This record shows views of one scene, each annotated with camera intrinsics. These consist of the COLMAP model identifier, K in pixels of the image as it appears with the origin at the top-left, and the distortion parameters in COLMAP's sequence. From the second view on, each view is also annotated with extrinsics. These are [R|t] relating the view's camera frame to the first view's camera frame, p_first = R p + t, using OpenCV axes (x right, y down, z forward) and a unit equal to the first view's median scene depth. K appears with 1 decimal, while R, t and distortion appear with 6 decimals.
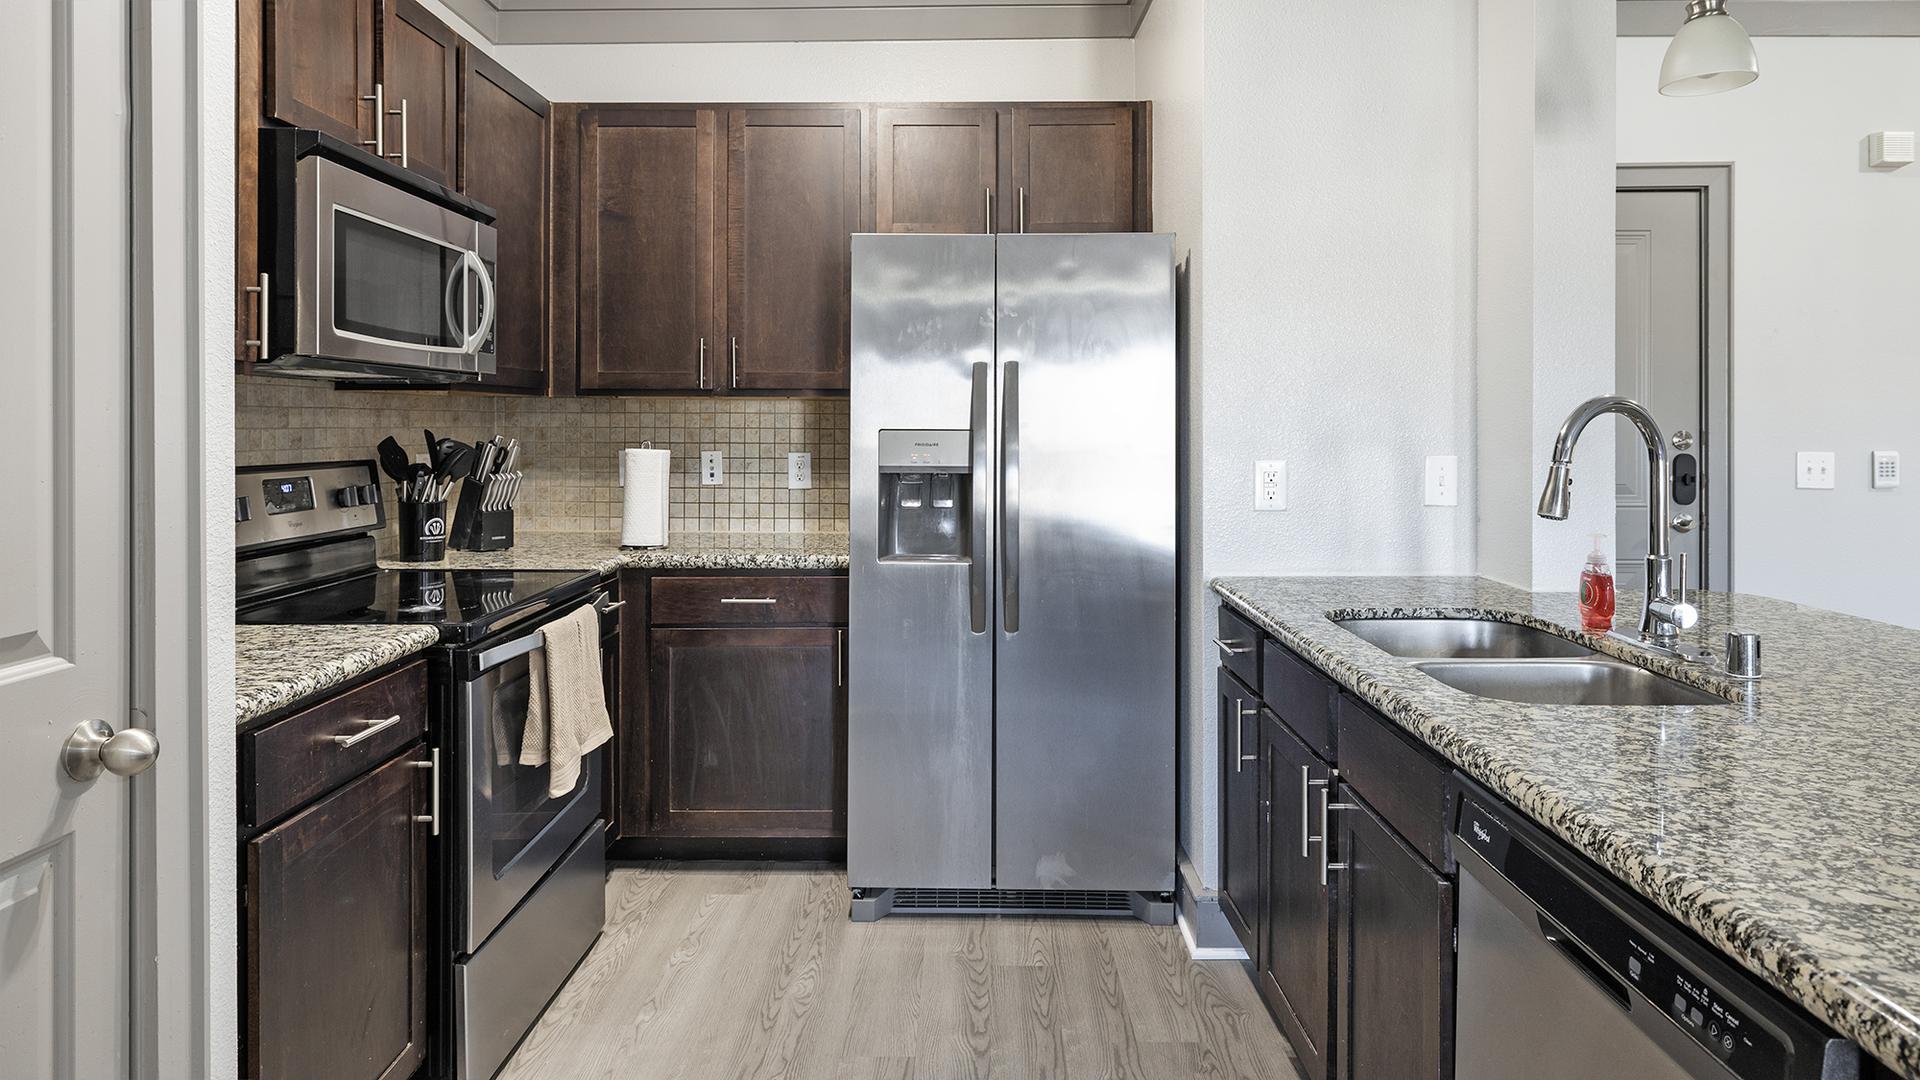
lens RADIAL K [[1106.0, 0, 959.2], [0, 1106.0, 419.1], [0, 0, 1]] dist [0.016323, 0.000108]
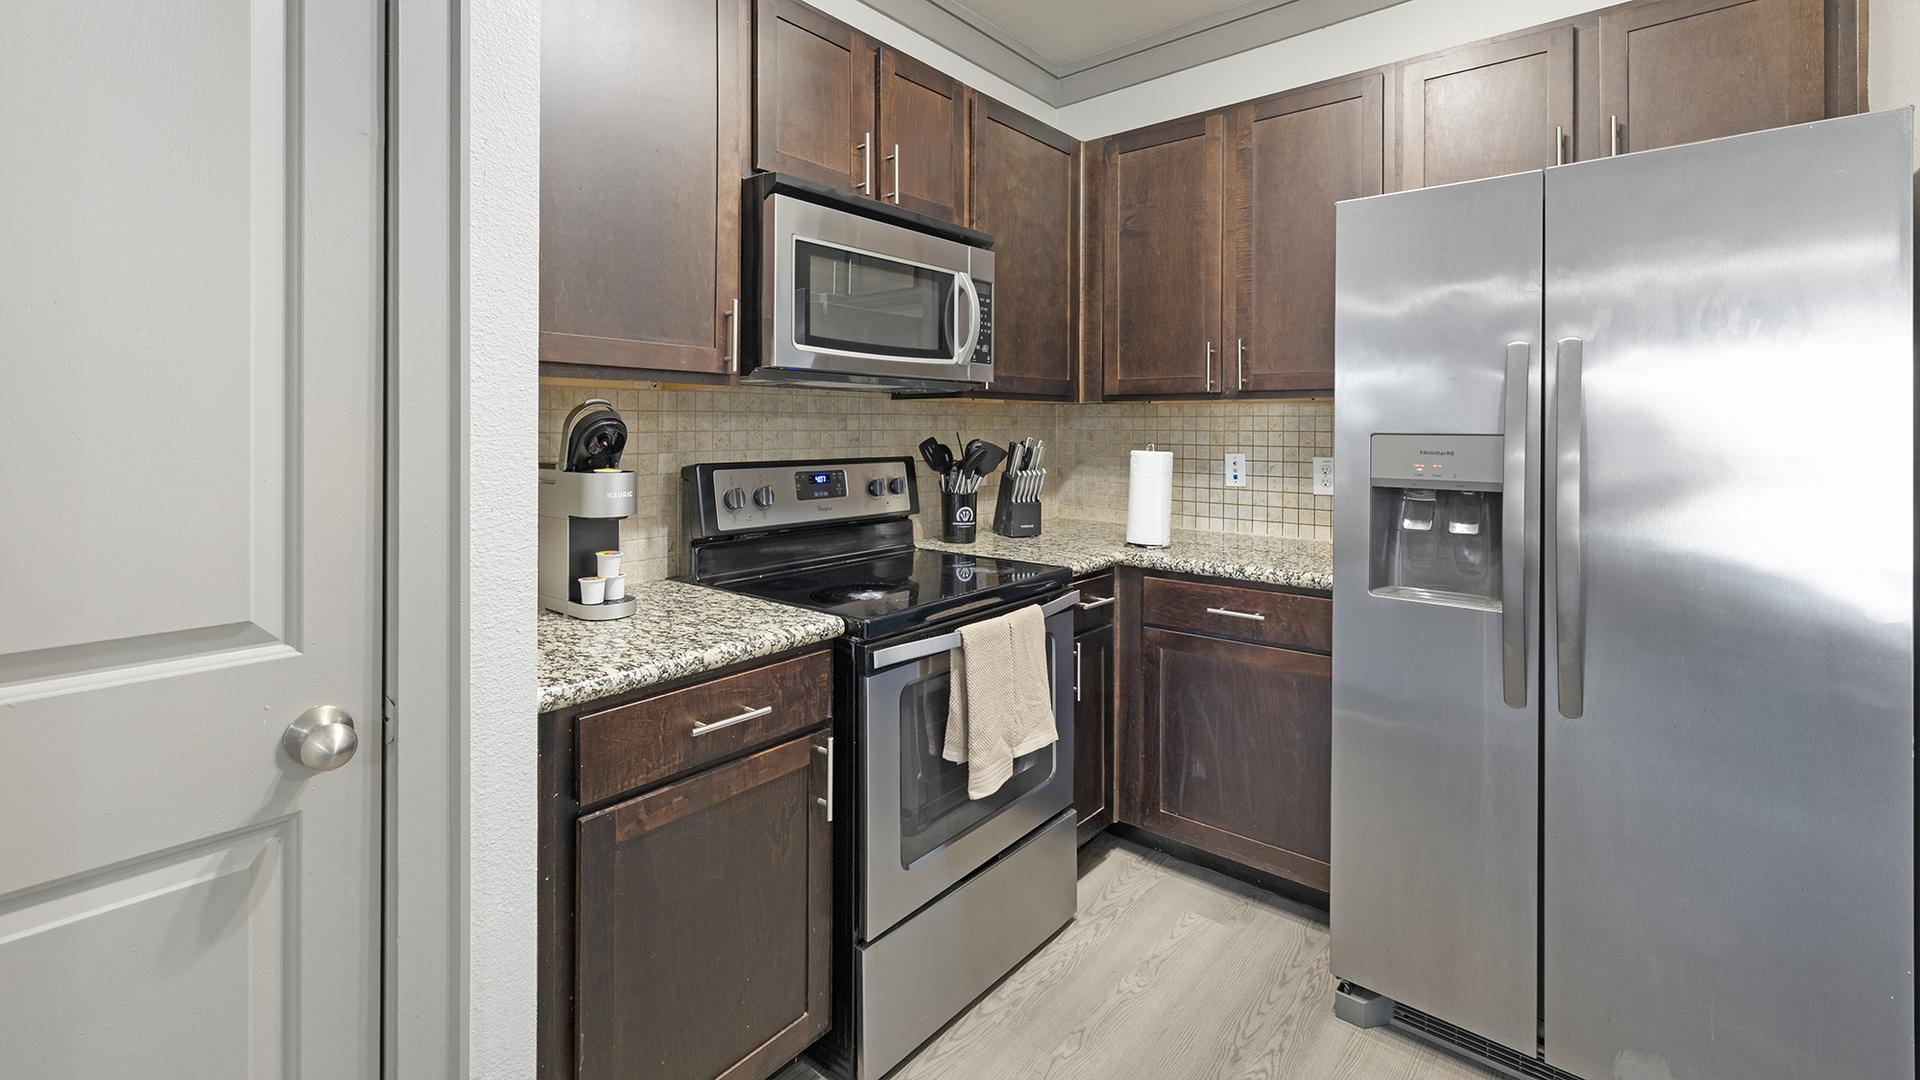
lens RADIAL K [[817.5, 0, 963.0], [0, 817.5, 425.4], [0, 0, 1]] dist [0.000191, 0.000197]
pose [[0.775331, -0.001728, -0.631553, 0.074394], [0.002741, 0.999996, 0.000629, 0.002278], [0.631550, -0.002218, 0.775332, 0.328329]]
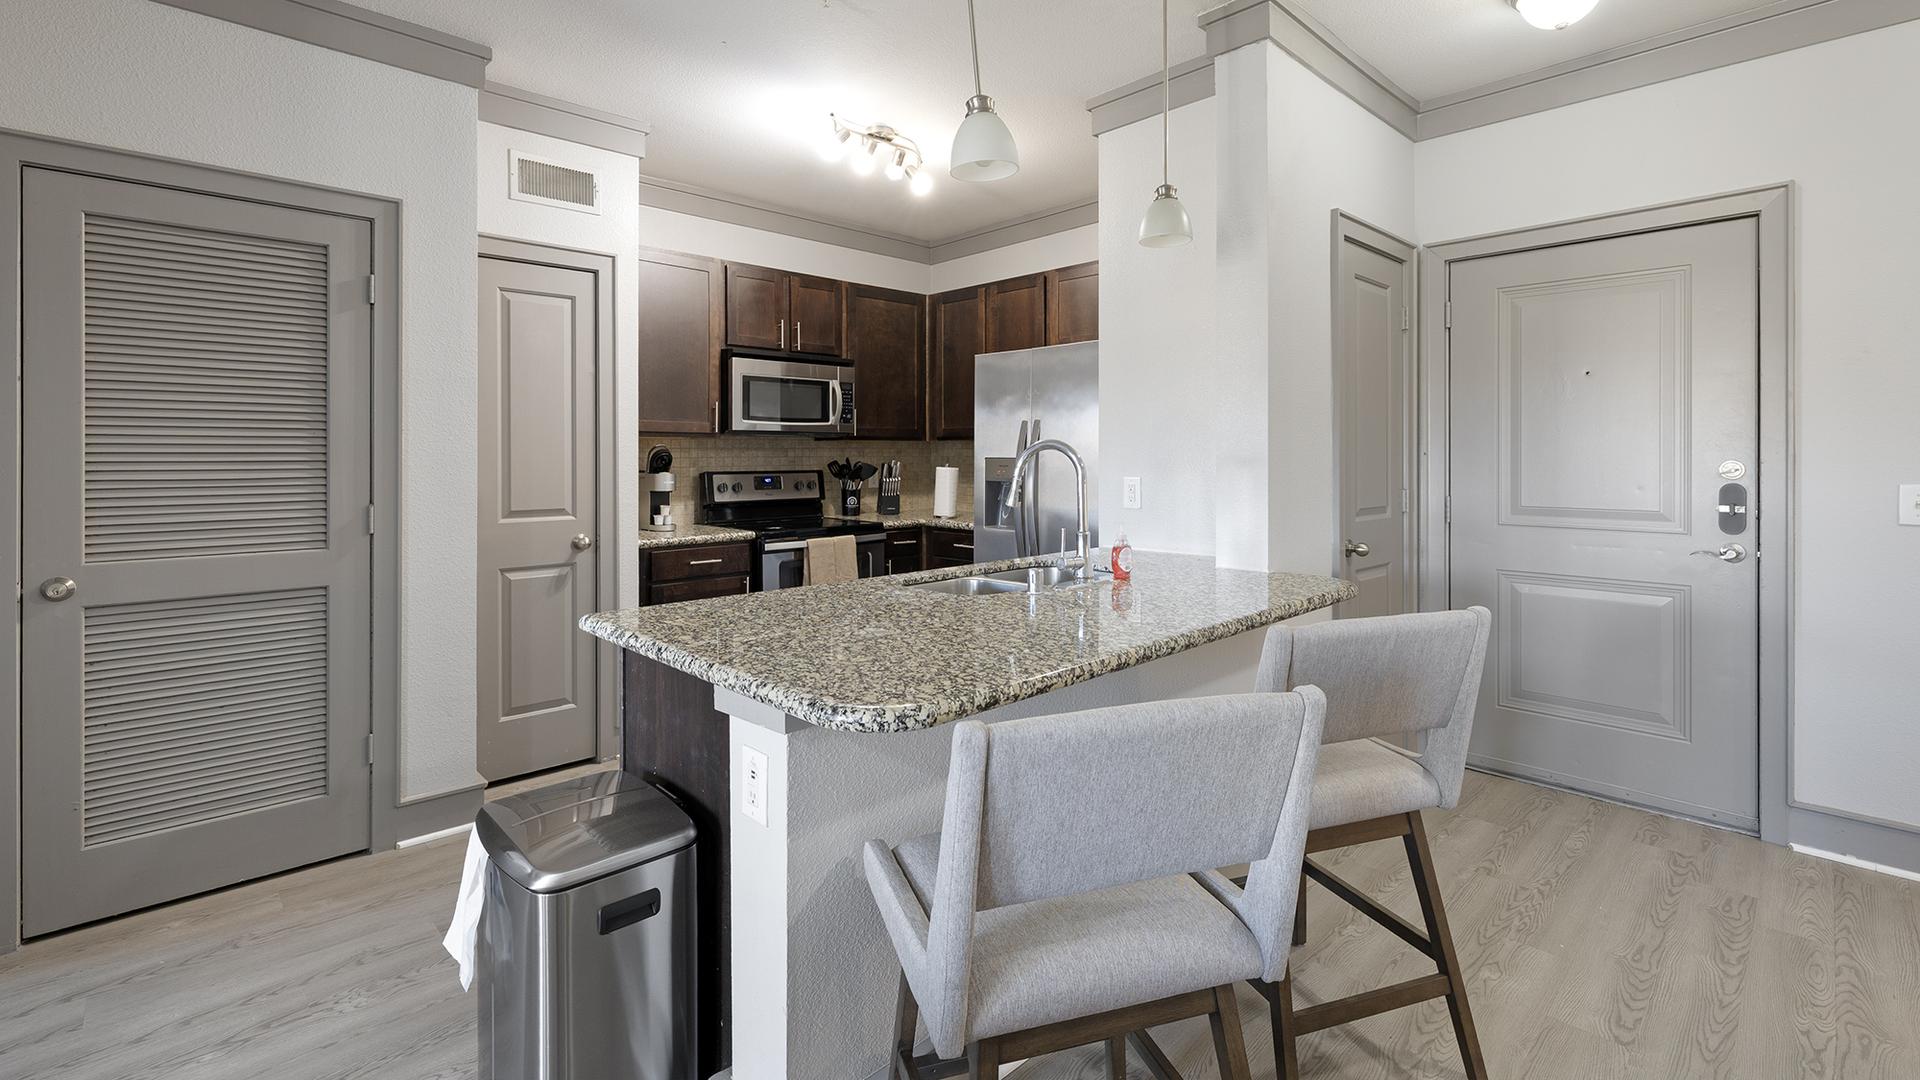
lens RADIAL K [[840.9, 0, 960.5], [0, 840.9, 454.6], [0, 0, 1]] dist [-0.001432, -0.000146]
pose [[0.699287, -0.001209, -0.714840, 0.895606], [0.005506, 0.999978, 0.003695, -0.000923], [0.714820, -0.006520, 0.699279, -0.027451]]
